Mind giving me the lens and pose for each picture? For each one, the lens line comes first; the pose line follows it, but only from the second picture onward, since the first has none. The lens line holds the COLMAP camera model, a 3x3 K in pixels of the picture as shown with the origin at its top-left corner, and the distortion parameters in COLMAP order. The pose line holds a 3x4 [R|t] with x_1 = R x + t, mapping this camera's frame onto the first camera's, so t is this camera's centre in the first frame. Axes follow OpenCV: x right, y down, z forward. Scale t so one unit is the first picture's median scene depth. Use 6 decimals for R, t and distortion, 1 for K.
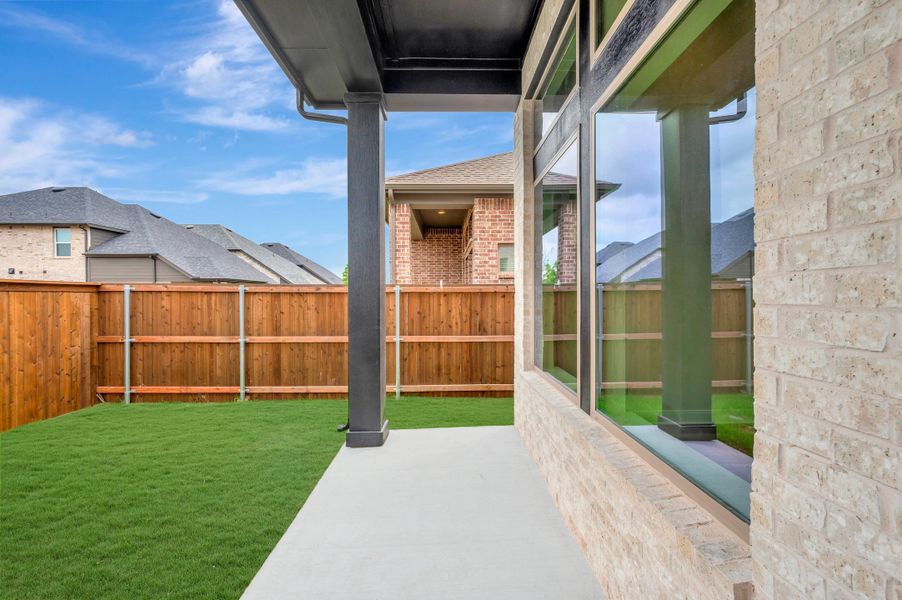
lens RADIAL K [[359.5, 0, 446.7], [0, 359.5, 296.5], [0, 0, 1]] dist [0.000266, 0.000843]
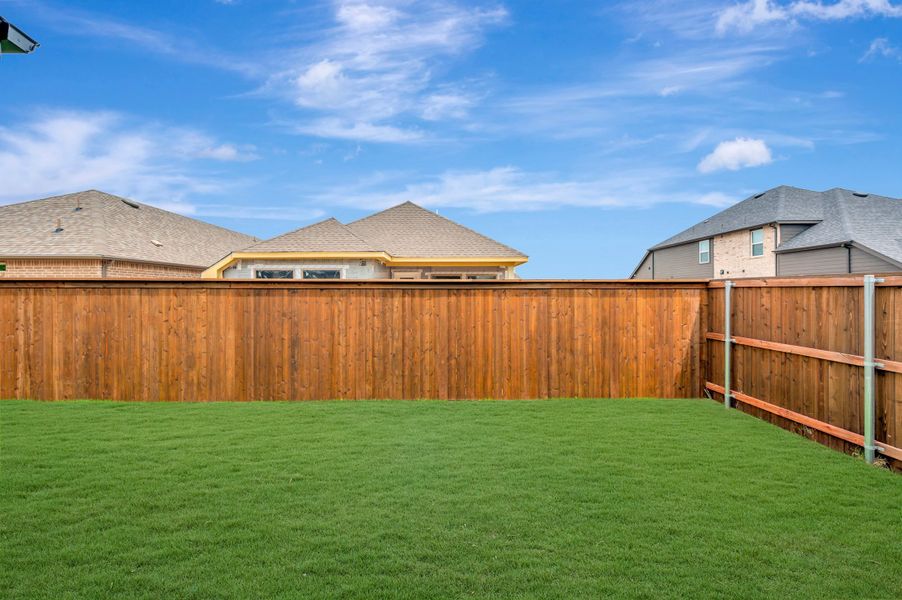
lens RADIAL K [[359.5, 0, 452.1], [0, 359.5, 293.8], [0, 0, 1]] dist [0.000266, 0.000843]
pose [[0.010823, 0.001972, -0.999939, 0.039690], [0.001574, 0.999997, 0.001989, -0.001204], [0.999940, -0.001596, 0.010819, 0.270753]]
